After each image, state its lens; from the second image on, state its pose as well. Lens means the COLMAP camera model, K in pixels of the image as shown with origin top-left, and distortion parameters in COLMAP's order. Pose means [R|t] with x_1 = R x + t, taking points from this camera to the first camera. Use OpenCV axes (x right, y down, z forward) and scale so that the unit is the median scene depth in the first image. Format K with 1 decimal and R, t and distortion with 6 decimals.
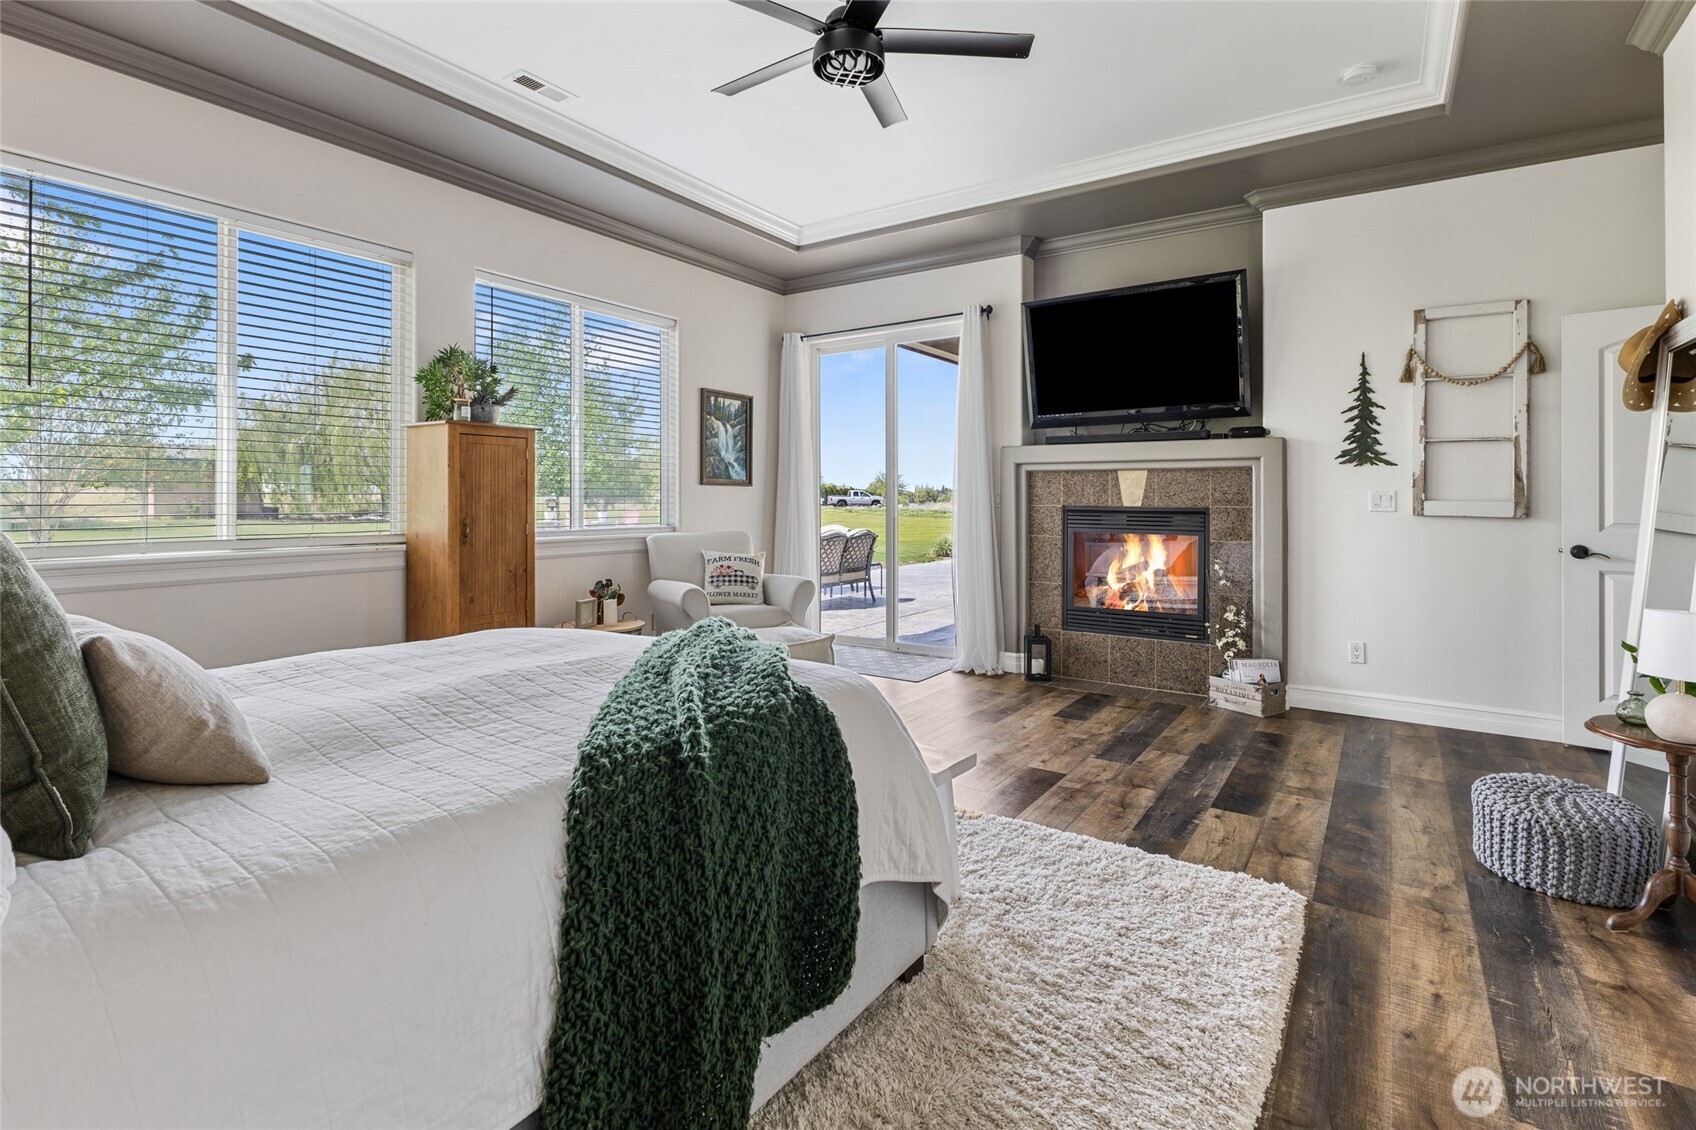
lens RADIAL K [[803.5, 0, 851.4], [0, 803.5, 503.8], [0, 0, 1]] dist [-0.002401, -0.001094]
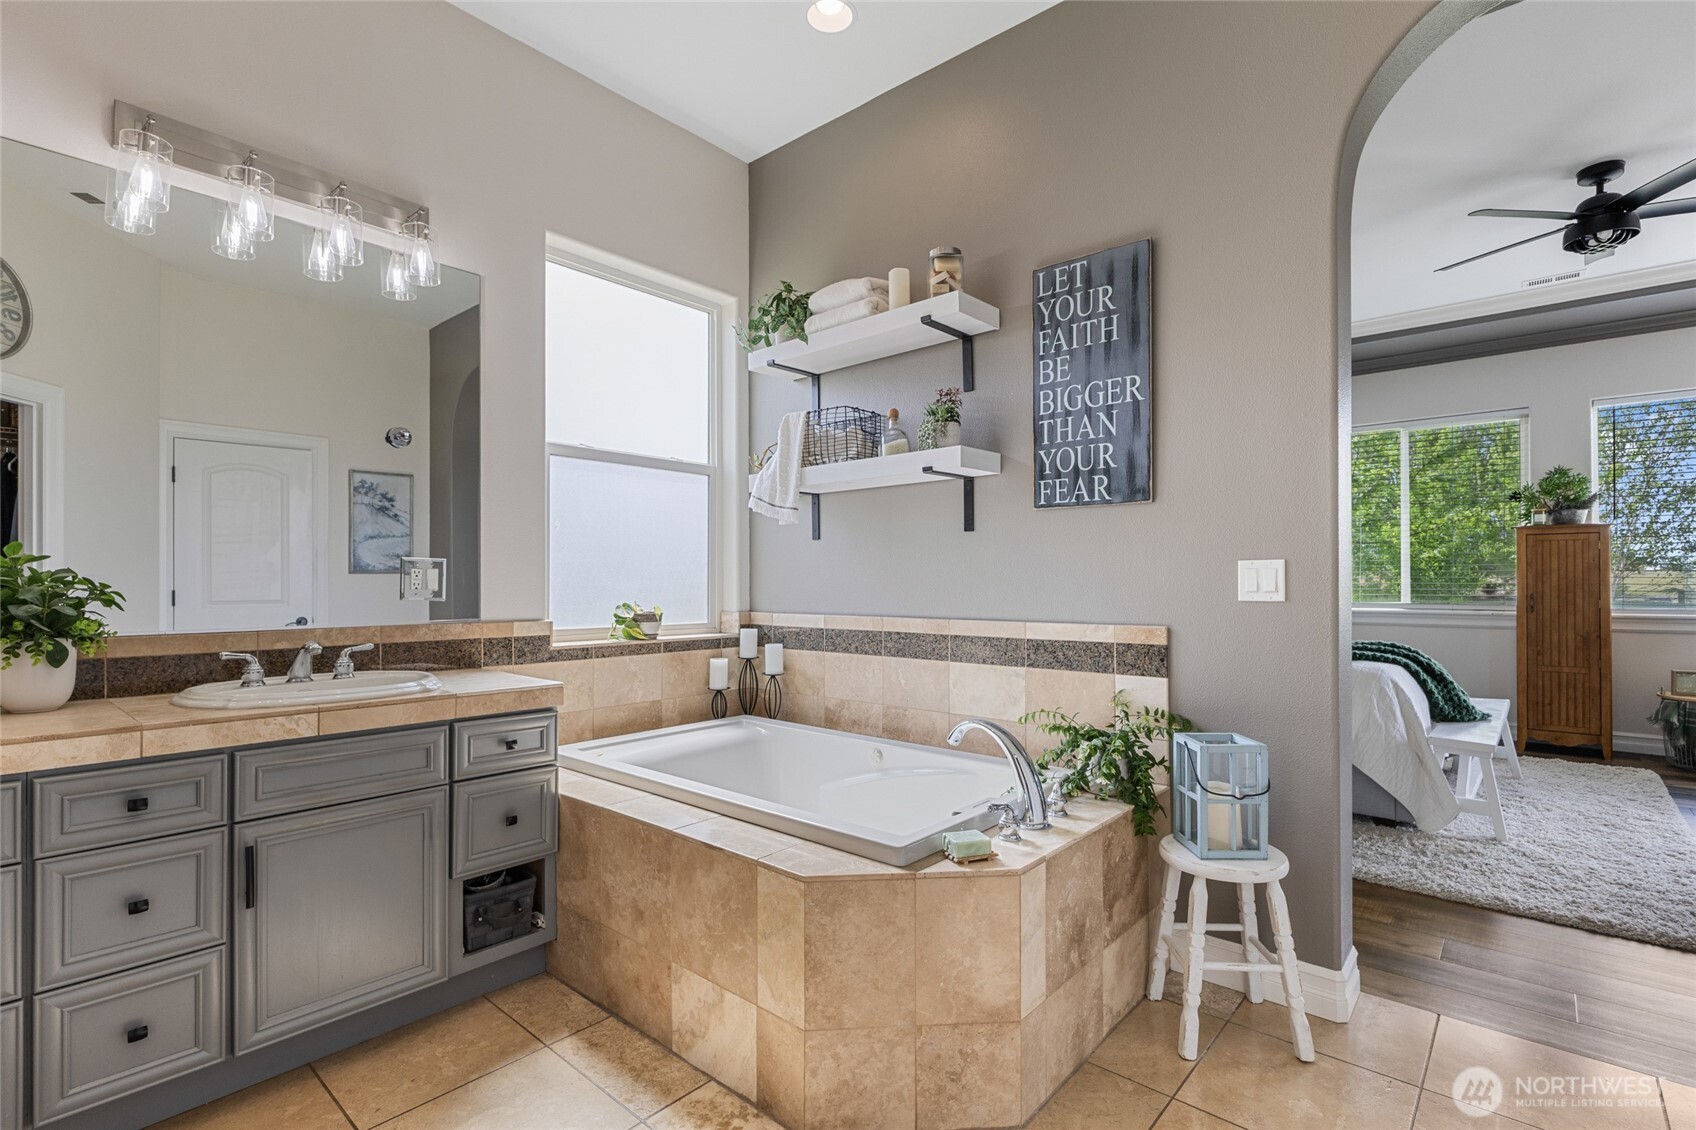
lens RADIAL K [[789.5, 0, 848.3], [0, 789.5, 585.7], [0, 0, 1]] dist [-0.001254, -0.000191]
pose [[-0.124120, -0.003983, -0.992259, 1.189602], [-0.002658, 0.999990, -0.003681, 0.012280], [0.992264, 0.002180, -0.124129, -0.023298]]
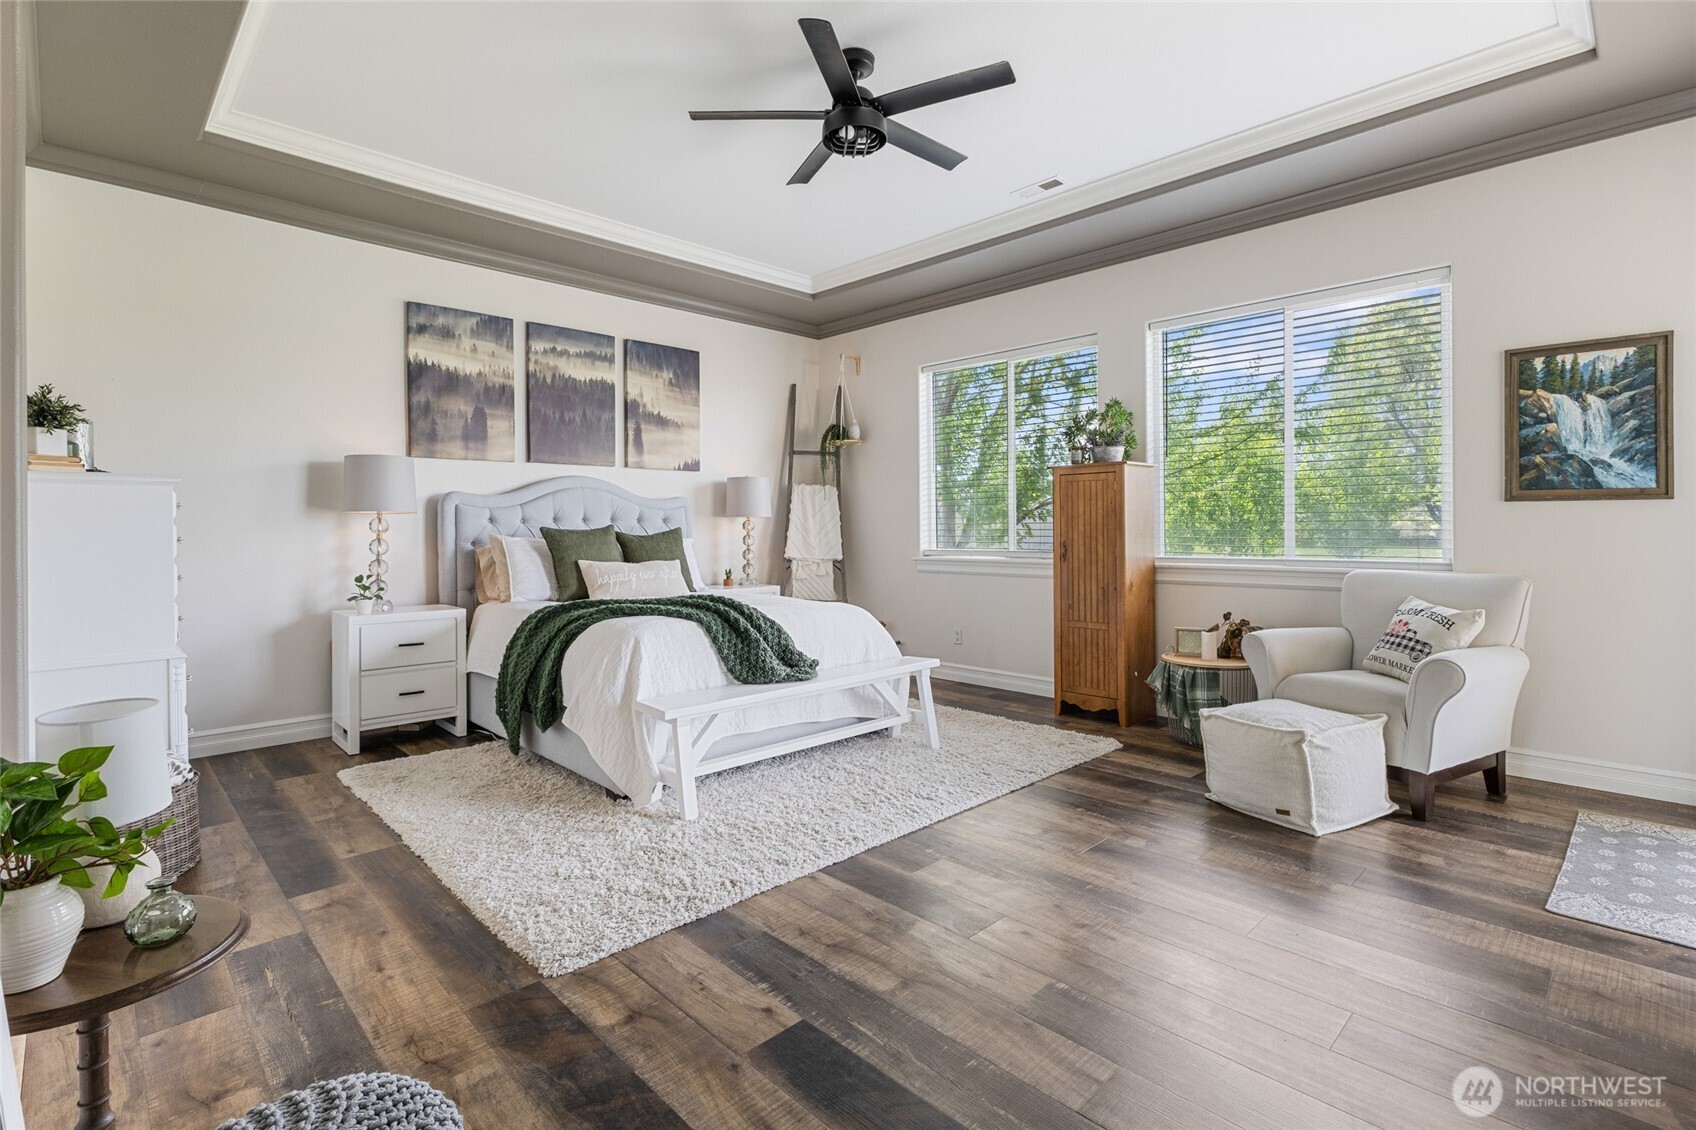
lens RADIAL K [[792.1, 0, 827.9], [0, 792.1, 528.5], [0, 0, 1]] dist [-0.003940, -0.000392]
pose [[-0.219148, -0.000721, -0.975691, 0.937151], [-0.002047, 0.999998, -0.000279, -0.000958], [0.975690, 0.001936, -0.219149, 1.037807]]
